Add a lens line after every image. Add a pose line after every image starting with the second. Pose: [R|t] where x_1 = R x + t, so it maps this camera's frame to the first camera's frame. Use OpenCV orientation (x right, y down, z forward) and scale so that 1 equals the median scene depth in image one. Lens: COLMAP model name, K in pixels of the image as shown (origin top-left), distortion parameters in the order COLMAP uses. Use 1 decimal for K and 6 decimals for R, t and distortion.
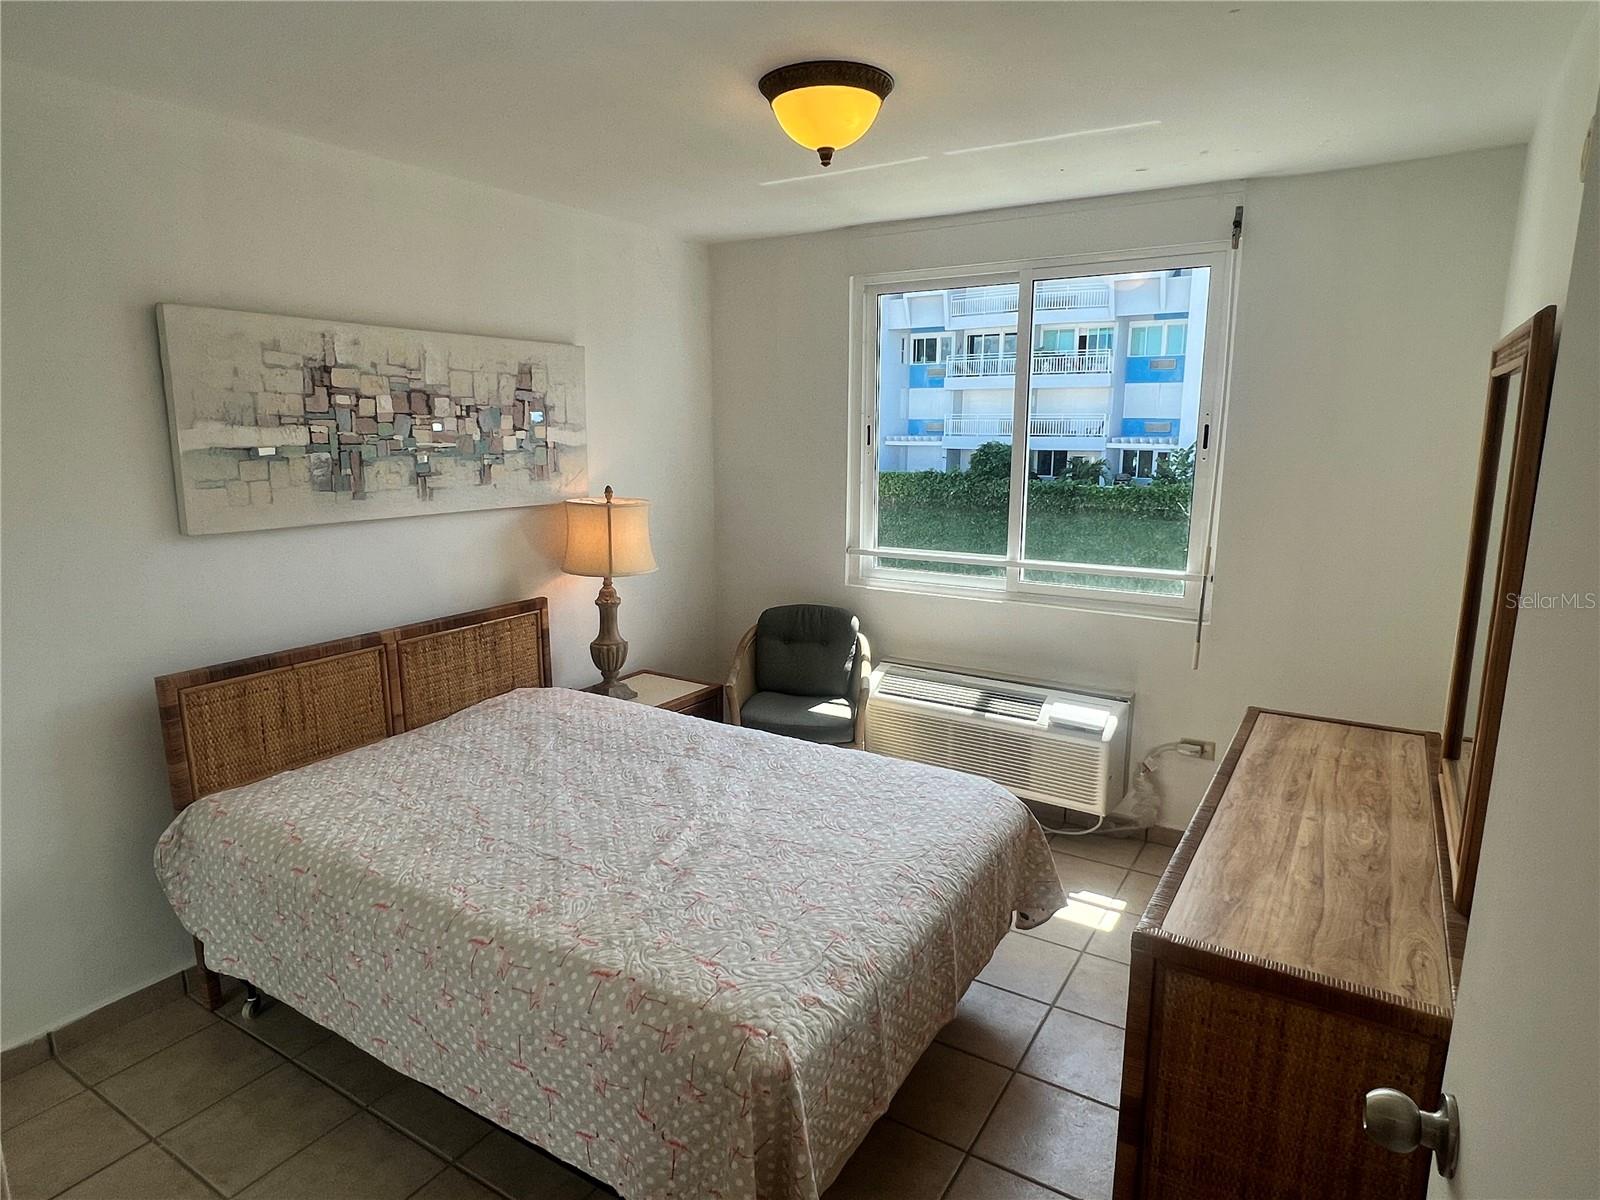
lens RADIAL K [[948.2, 0, 797.7], [0, 948.2, 593.3], [0, 0, 1]] dist [-0.026264, 0.000475]
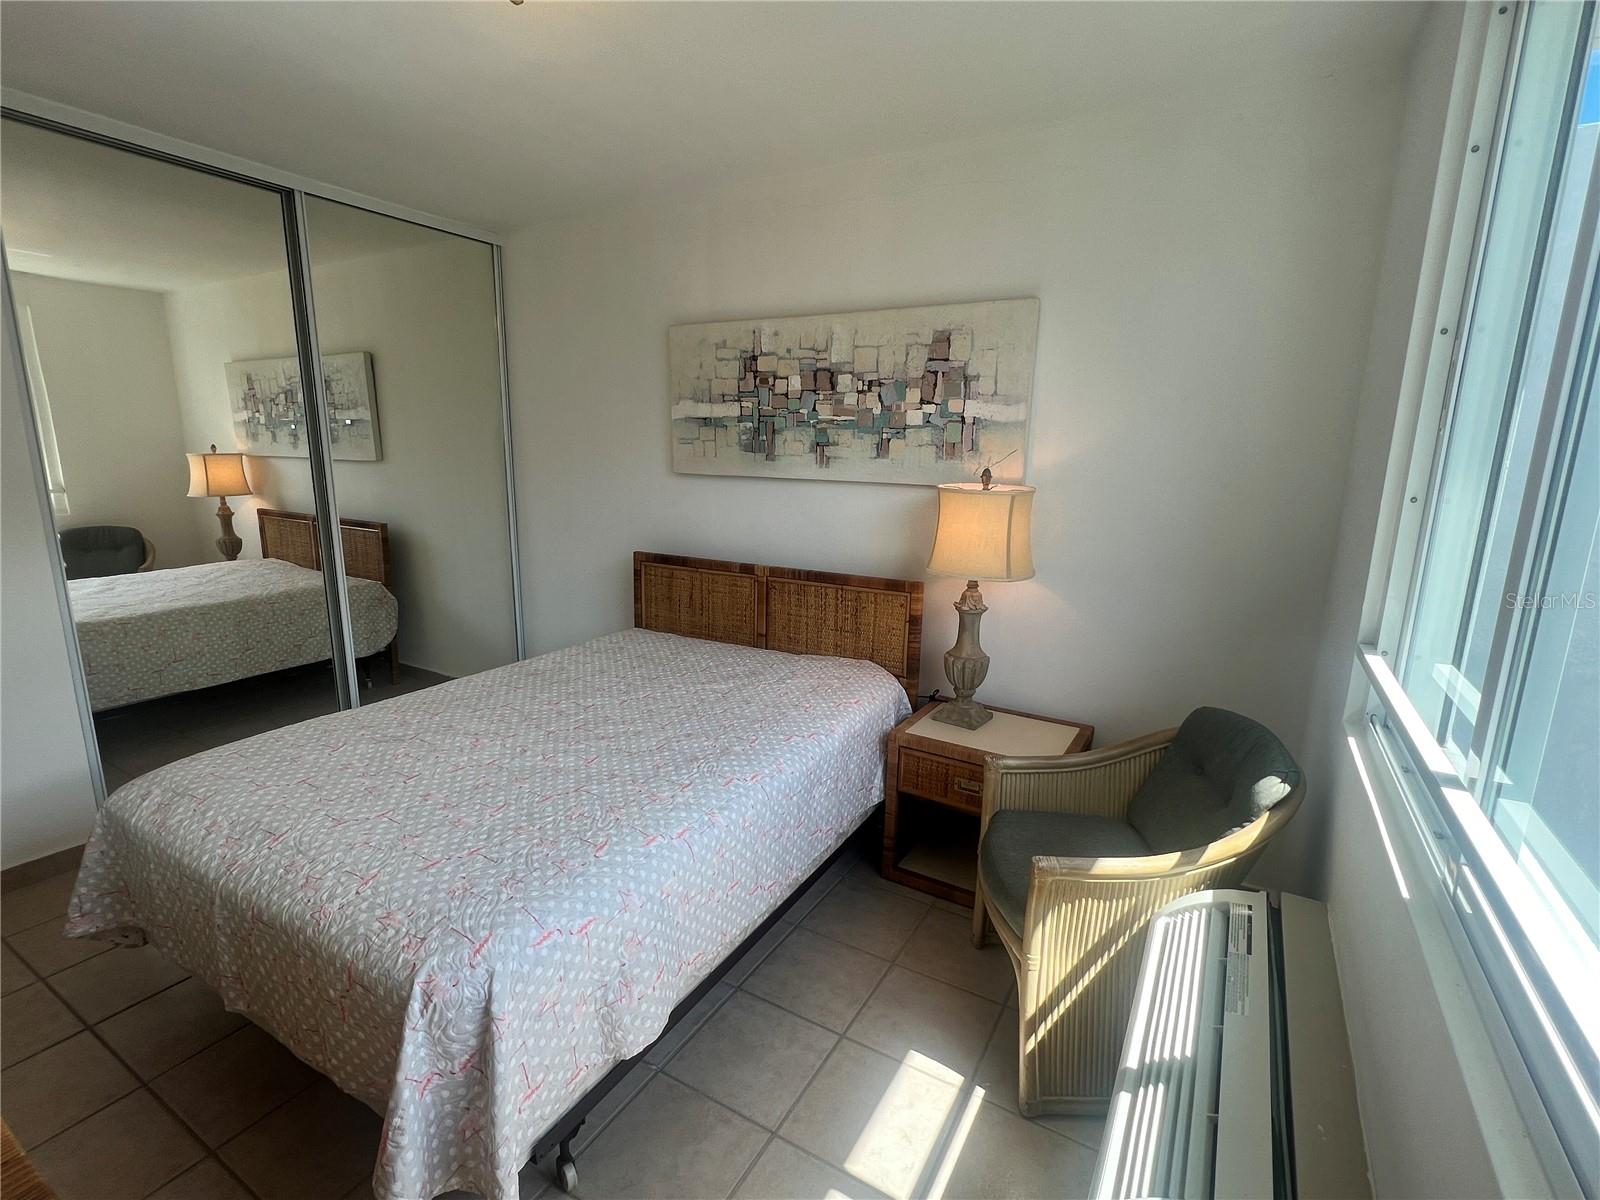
lens RADIAL K [[747.0, 0, 794.8], [0, 747.0, 600.9], [0, 0, 1]] dist [-0.003614, -0.000066]
pose [[0.009185, 0.196832, -0.980394, 0.541058], [-0.194687, 0.962026, 0.191320, -0.112326], [0.980822, 0.189112, 0.047157, 0.982851]]
